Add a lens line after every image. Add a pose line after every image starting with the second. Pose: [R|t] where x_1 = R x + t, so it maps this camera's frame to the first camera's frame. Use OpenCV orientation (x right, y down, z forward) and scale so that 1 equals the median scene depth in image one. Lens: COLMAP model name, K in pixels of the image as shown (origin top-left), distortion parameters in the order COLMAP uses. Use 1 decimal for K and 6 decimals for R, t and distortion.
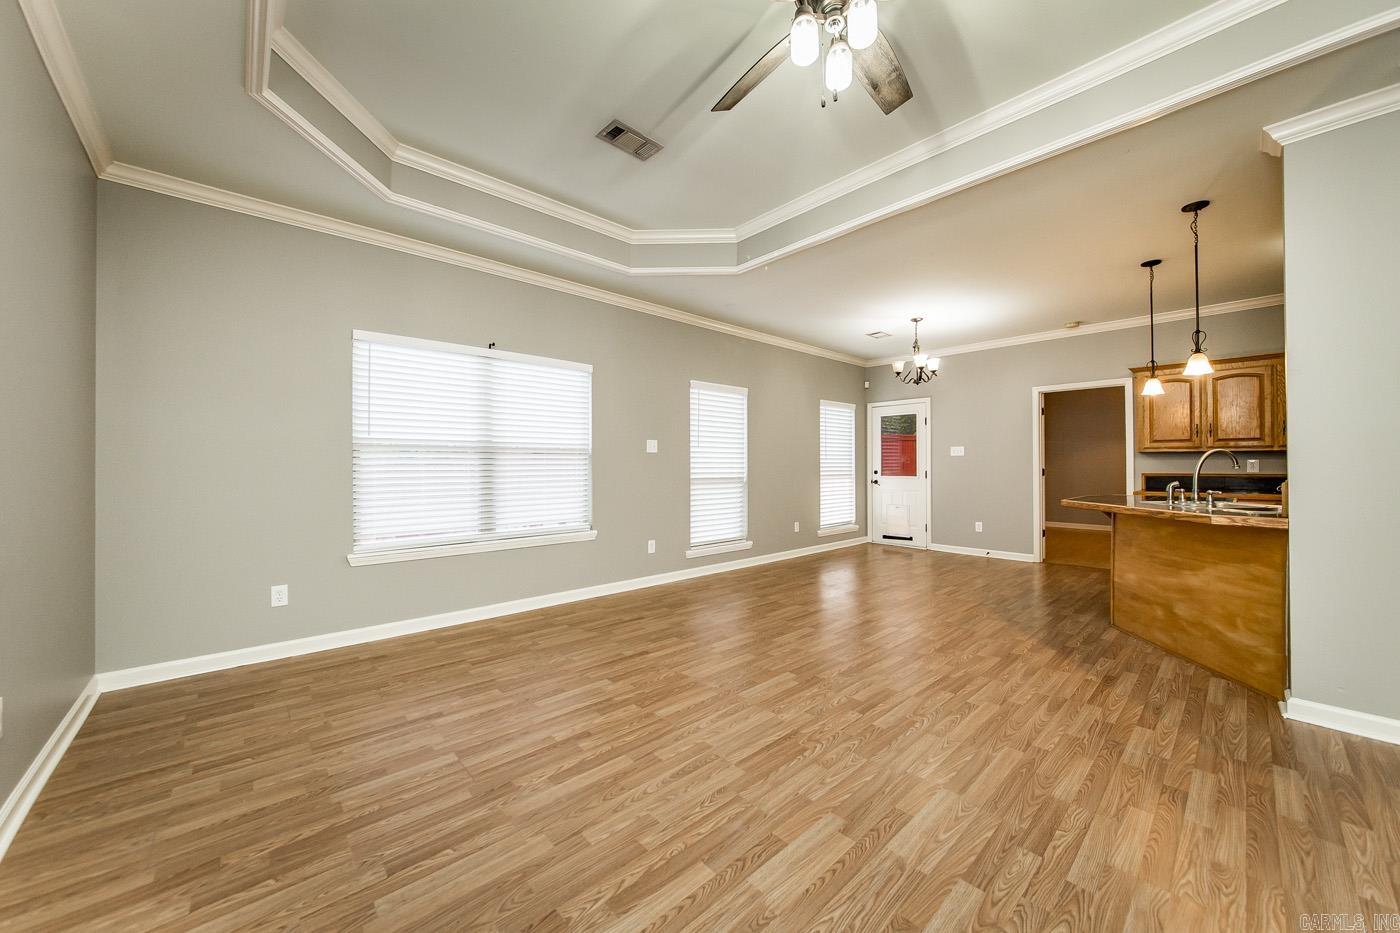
lens RADIAL K [[501.6, 0, 701.0], [0, 501.6, 462.1], [0, 0, 1]] dist [-0.009425, -0.000193]
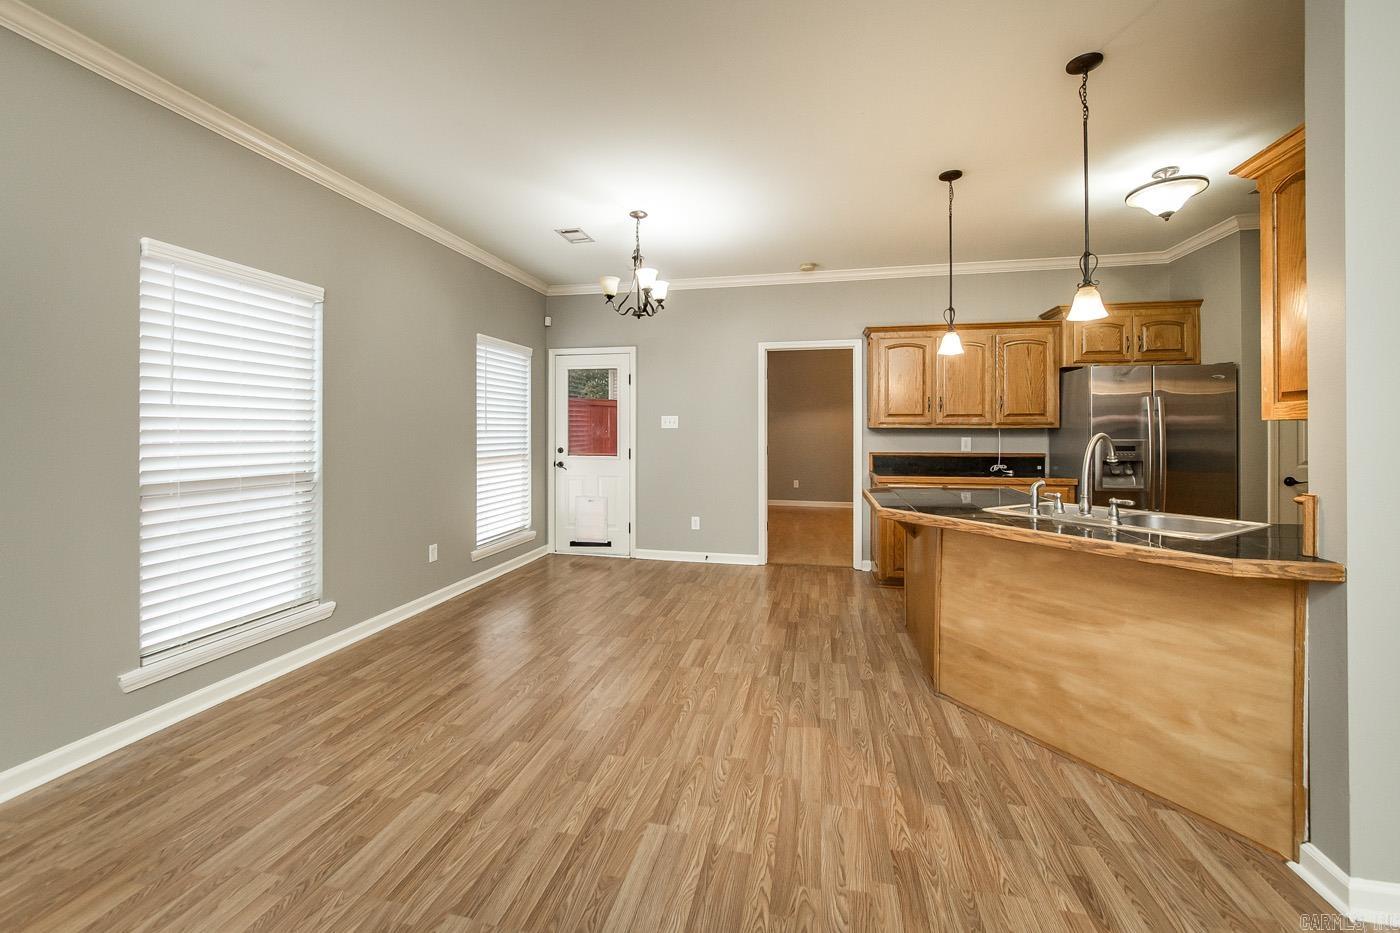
lens RADIAL K [[558.0, 0, 691.1], [0, 558.0, 430.9], [0, 0, 1]] dist [-0.010608, -0.000098]
pose [[0.820962, 0.003976, 0.570970, 0.084951], [-0.007876, 0.999959, 0.004361, -0.015576], [-0.570929, -0.008077, 0.820960, 0.384014]]
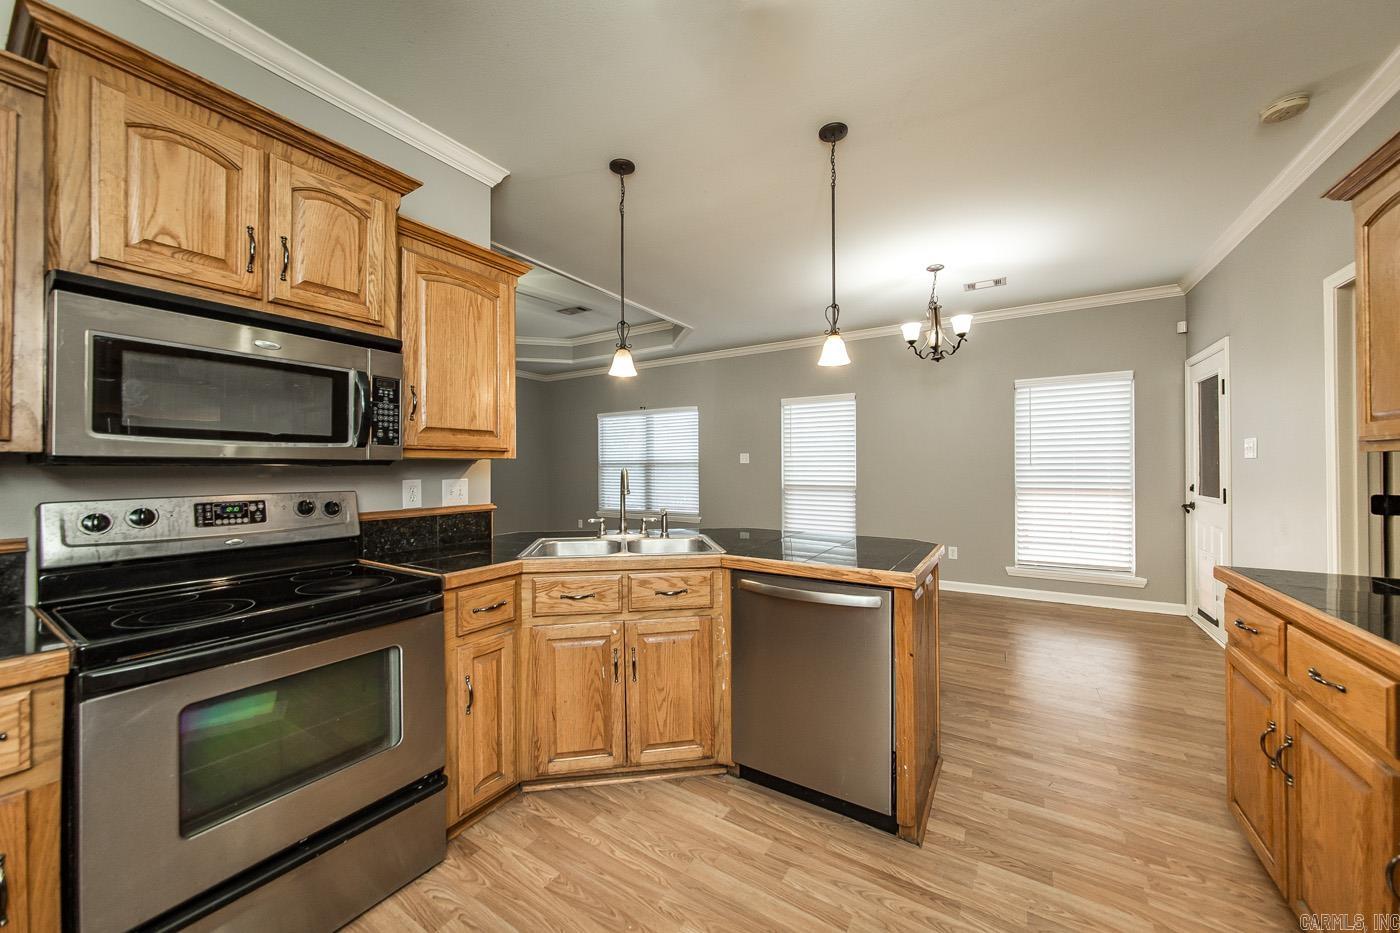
lens RADIAL K [[501.6, 0, 701.0], [0, 501.6, 462.1], [0, 0, 1]] dist [-0.009425, -0.000193]
pose [[0.278214, -0.005742, -0.960502, 1.003461], [0.012198, 0.999923, -0.002445, -0.017765], [0.960442, -0.011037, 0.278263, 0.492779]]
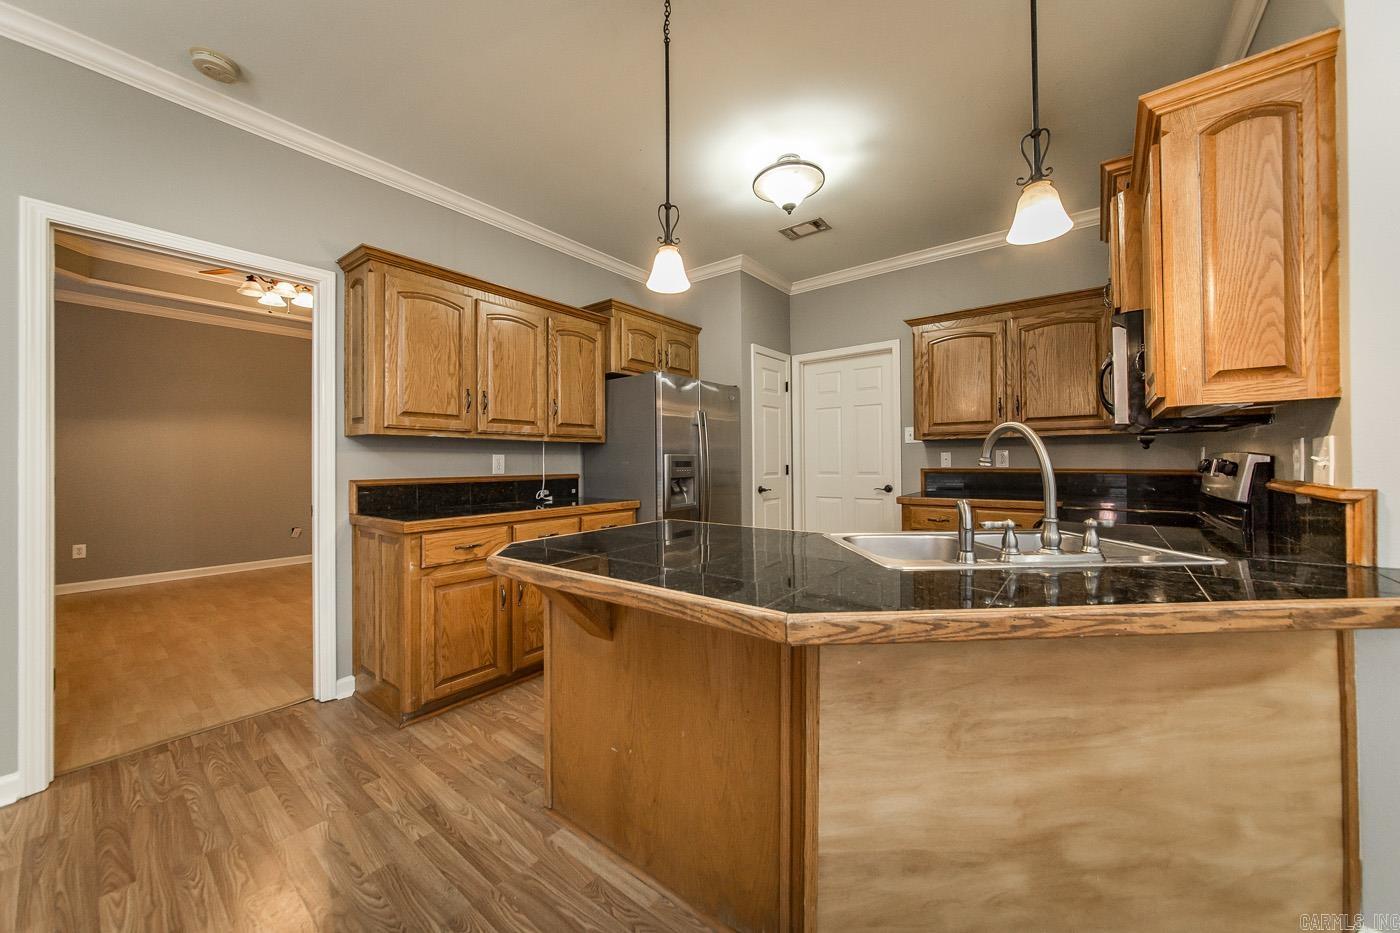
lens RADIAL K [[507.2, 0, 692.4], [0, 507.2, 460.4], [0, 0, 1]] dist [-0.001328, -0.000136]
pose [[-0.154704, 0.007511, 0.987932, 0.350445], [-0.001147, 0.999969, -0.007782, 0.006611], [-0.987960, -0.002337, -0.154691, 0.742170]]
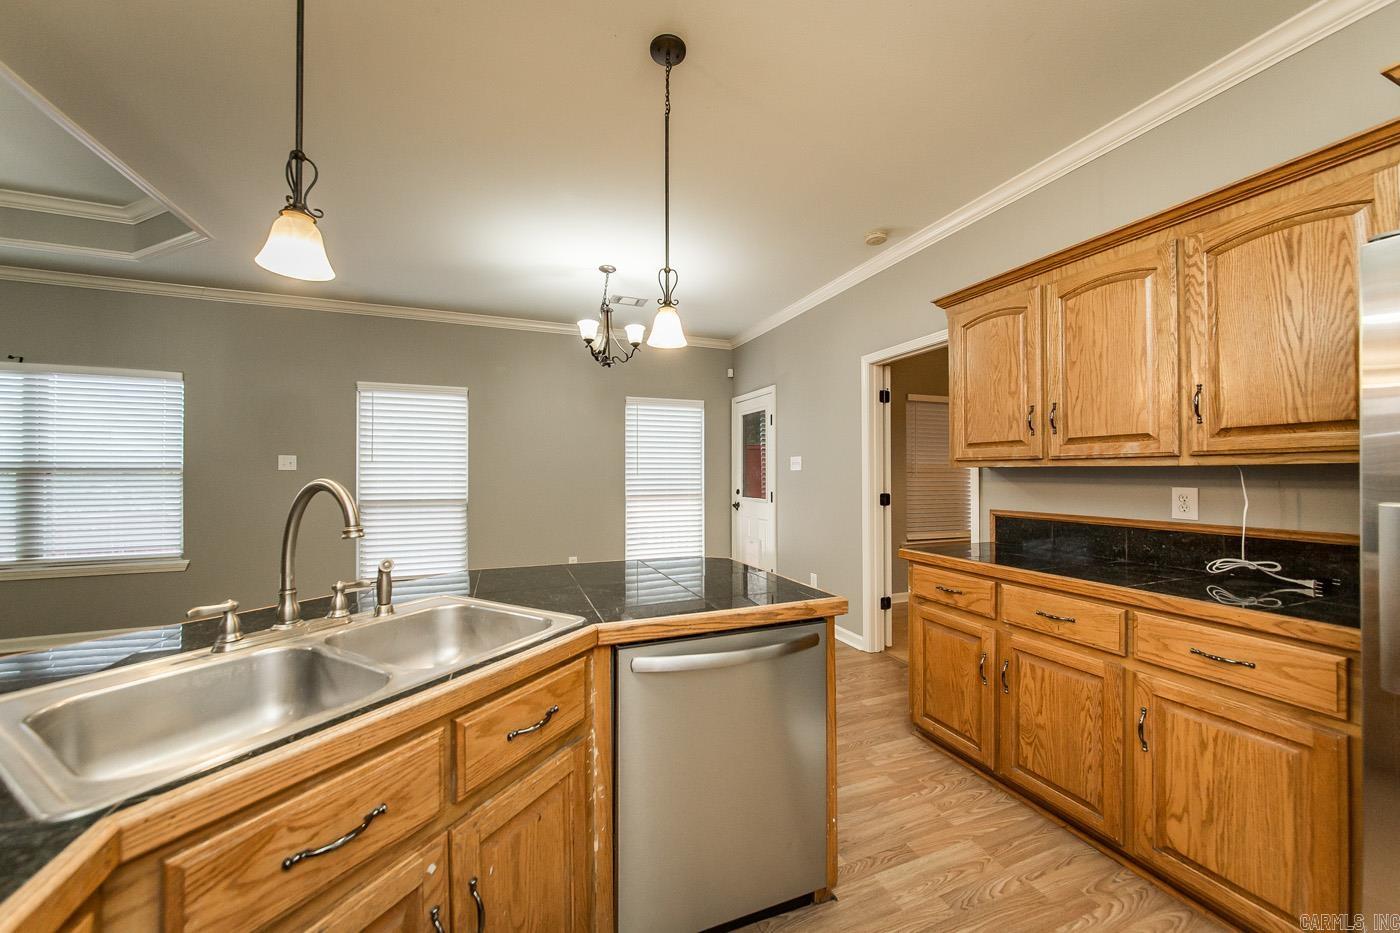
lens RADIAL K [[498.4, 0, 696.2], [0, 498.4, 469.6], [0, 0, 1]] dist [-0.011027, -0.000084]
pose [[0.935434, -0.001570, -0.353499, 0.773511], [0.001936, 0.999998, 0.000681, -0.018183], [0.353497, -0.001321, 0.935435, 0.422821]]
